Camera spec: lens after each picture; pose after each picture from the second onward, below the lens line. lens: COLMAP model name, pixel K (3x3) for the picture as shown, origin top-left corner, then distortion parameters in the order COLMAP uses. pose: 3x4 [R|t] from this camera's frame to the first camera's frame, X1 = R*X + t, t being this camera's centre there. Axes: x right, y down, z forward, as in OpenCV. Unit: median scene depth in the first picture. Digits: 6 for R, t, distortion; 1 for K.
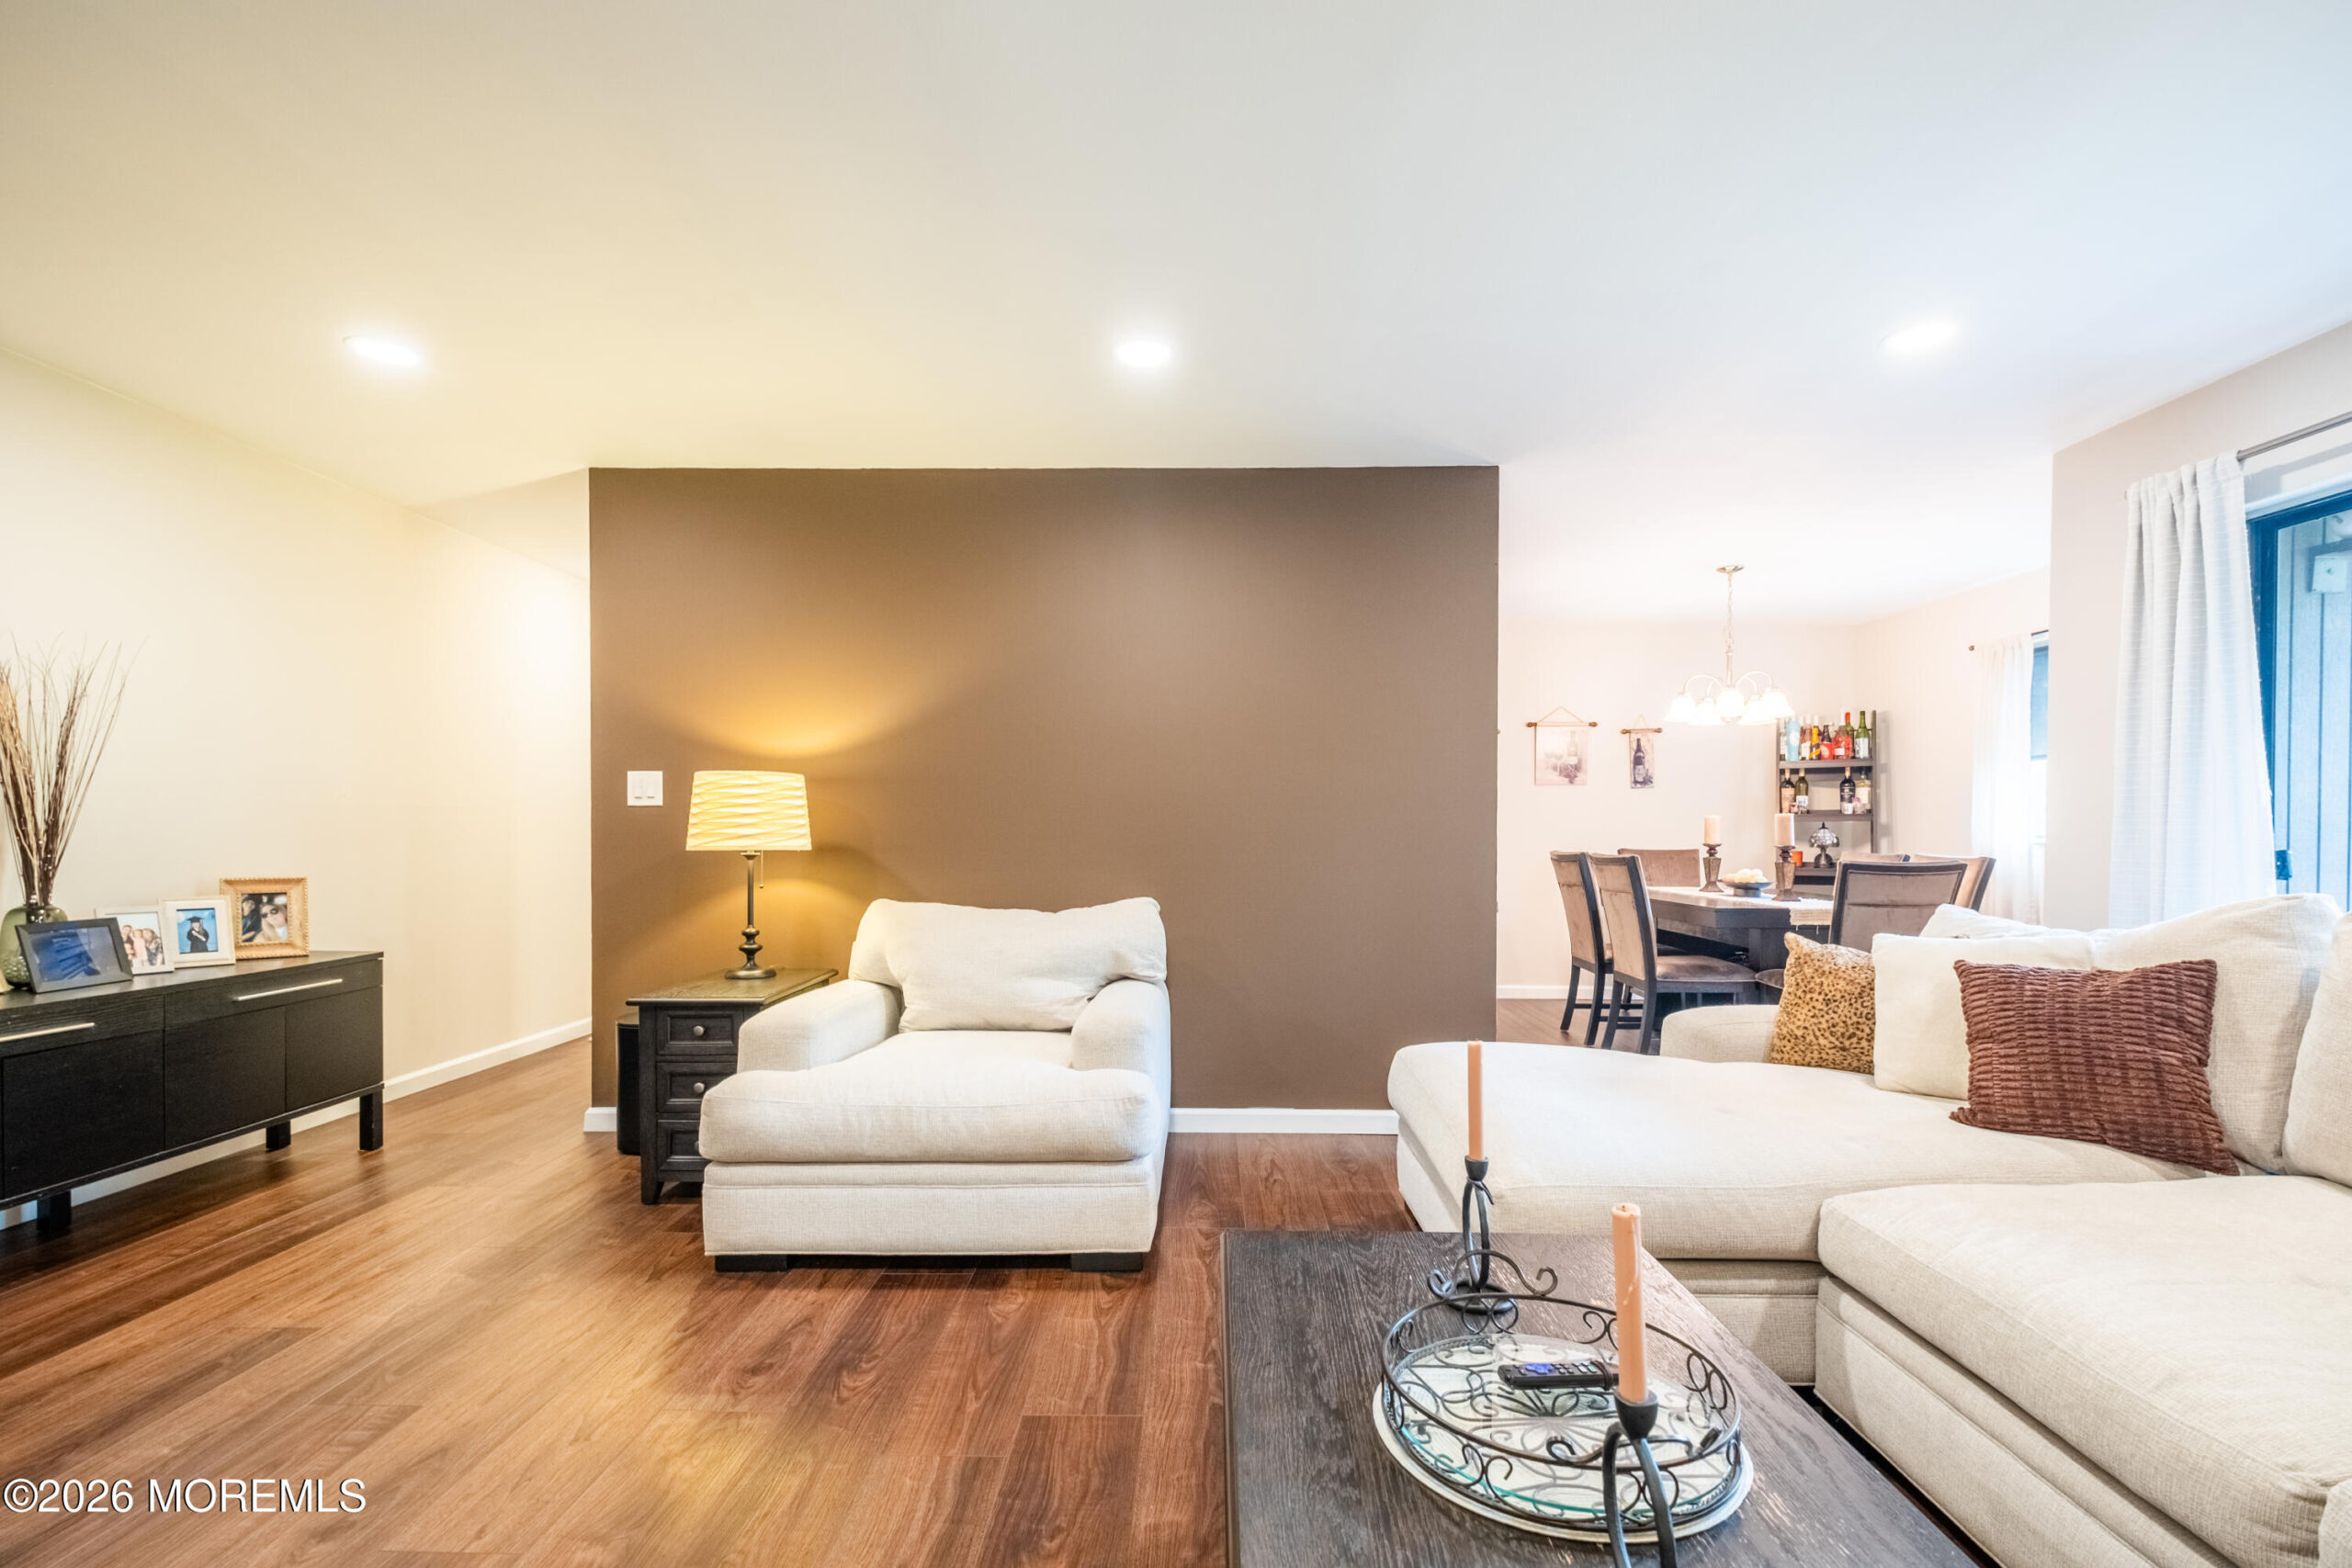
lens RADIAL K [[1059.6, 0, 1184.6], [0, 1059.6, 829.5], [0, 0, 1]] dist [0.001846, -0.005693]
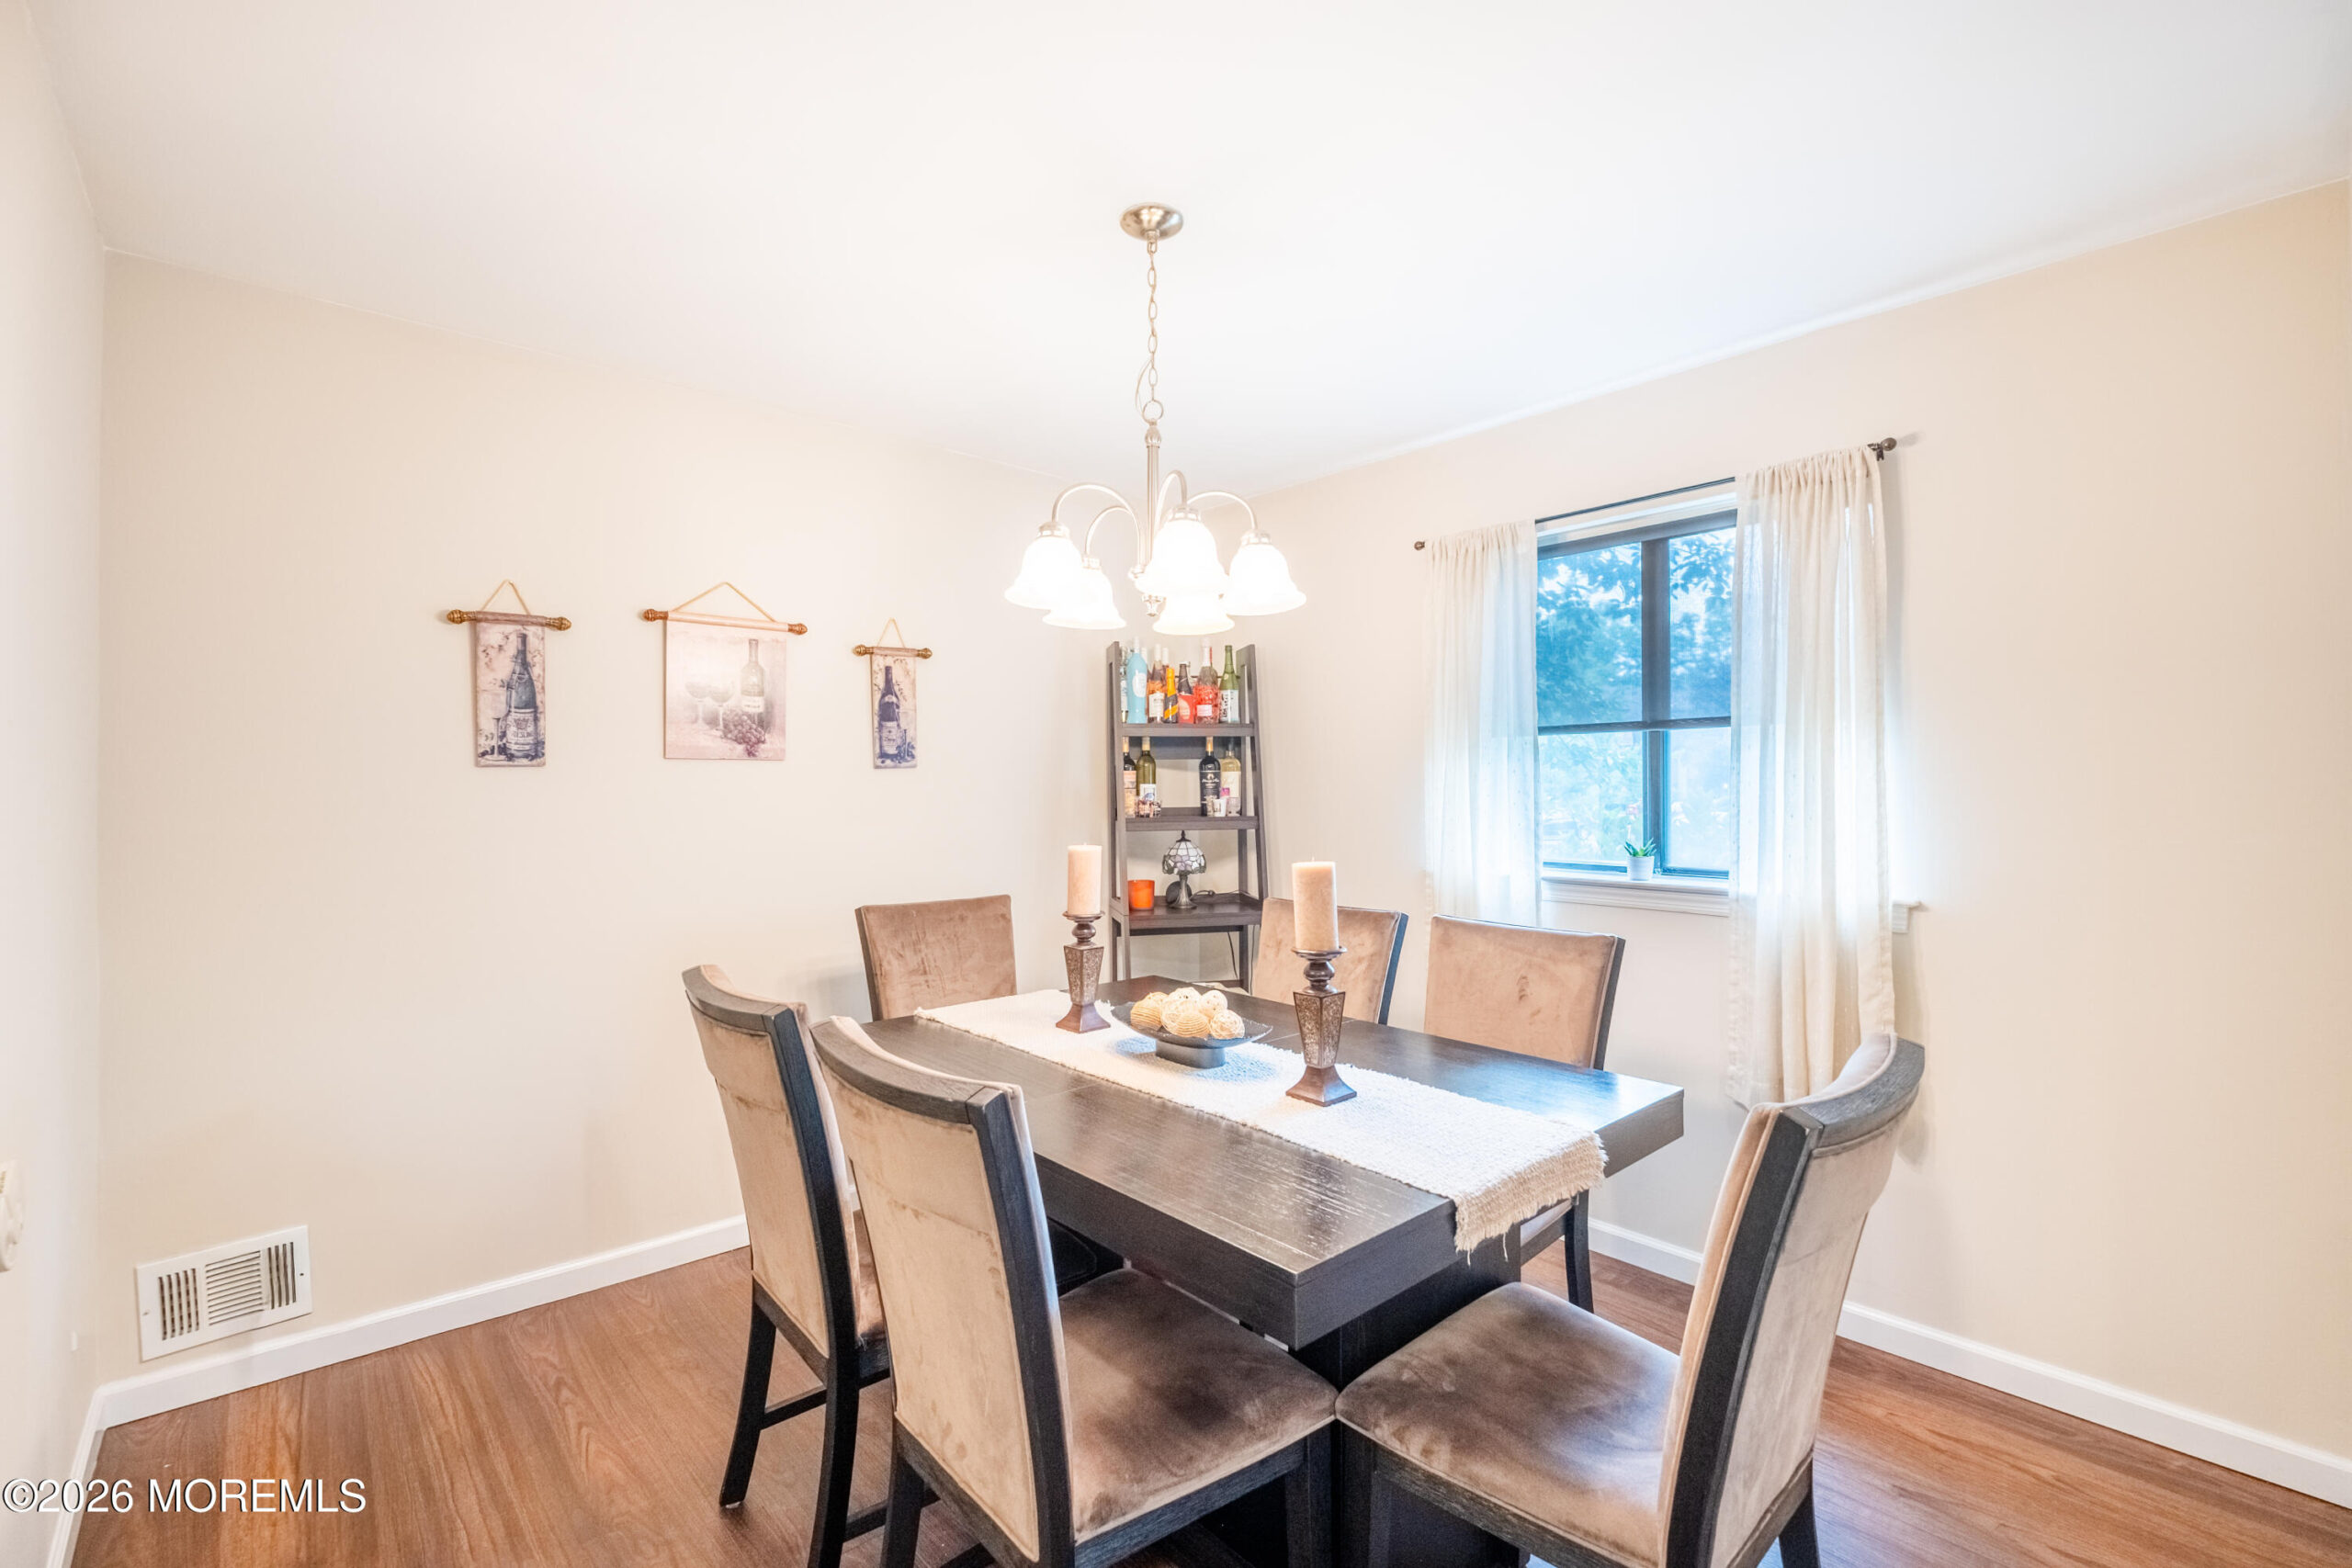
lens RADIAL K [[1033.7, 0, 1144.6], [0, 1033.7, 787.2], [0, 0, 1]] dist [0.000958, -0.000063]
pose [[0.757128, -0.004440, 0.653252, 0.212779], [0.003996, 0.999990, 0.002166, -0.031789], [-0.653255, 0.000970, 0.757138, 0.580159]]
